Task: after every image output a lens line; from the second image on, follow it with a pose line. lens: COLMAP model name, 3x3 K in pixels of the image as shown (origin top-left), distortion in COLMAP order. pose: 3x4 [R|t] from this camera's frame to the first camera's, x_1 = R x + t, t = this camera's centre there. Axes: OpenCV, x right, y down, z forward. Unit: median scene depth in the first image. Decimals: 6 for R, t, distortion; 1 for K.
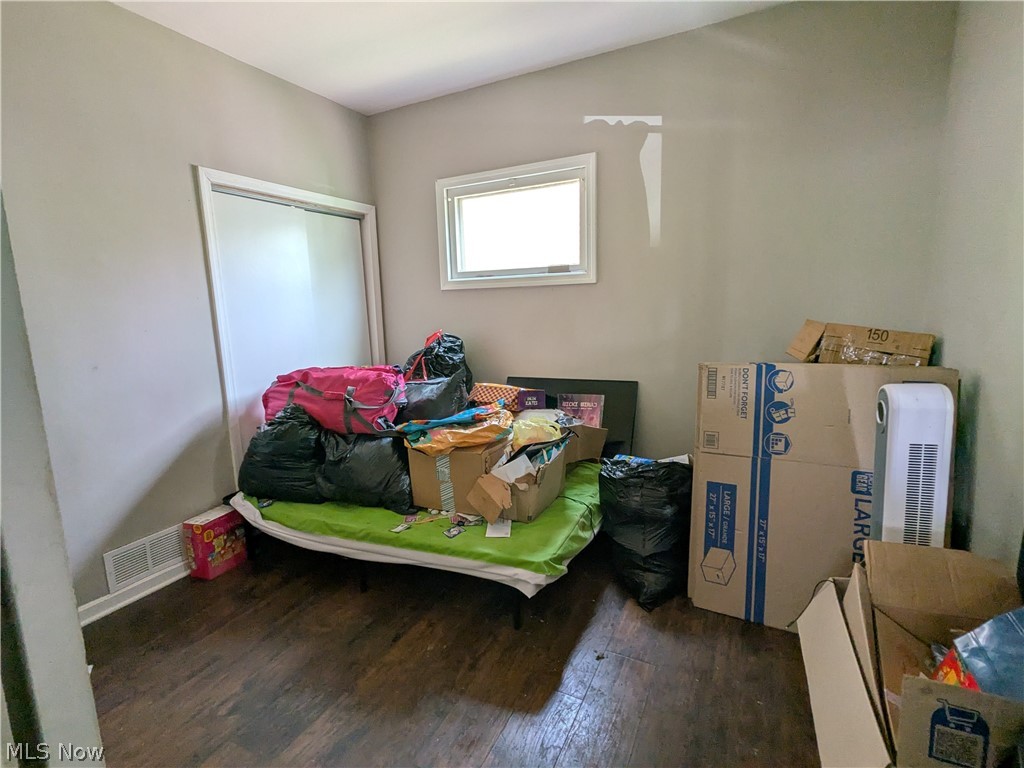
lens RADIAL K [[487.1, 0, 512.0], [0, 487.1, 384.0], [0, 0, 1]] dist [0.000659, -0.000639]
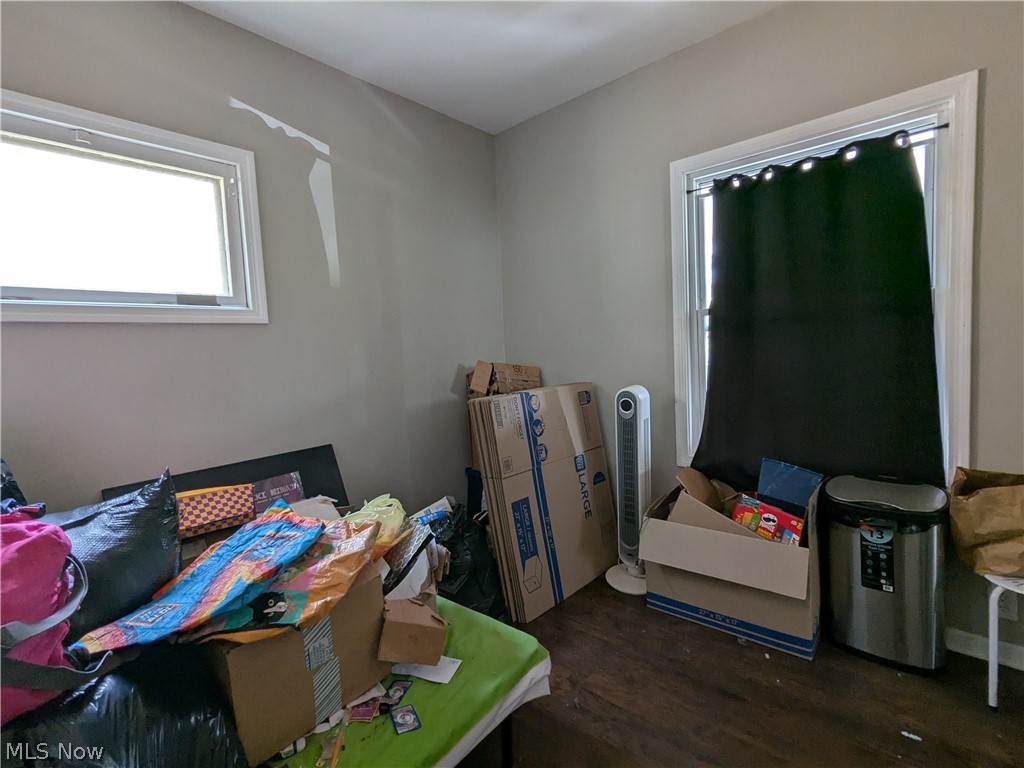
lens RADIAL K [[487.1, 0, 512.0], [0, 487.1, 384.0], [0, 0, 1]] dist [0.000659, -0.000639]
pose [[0.250006, -0.054892, 0.966687, -0.645398], [0.195468, 0.980697, 0.005135, -0.069043], [-0.948309, 0.187672, 0.255910, 0.674625]]
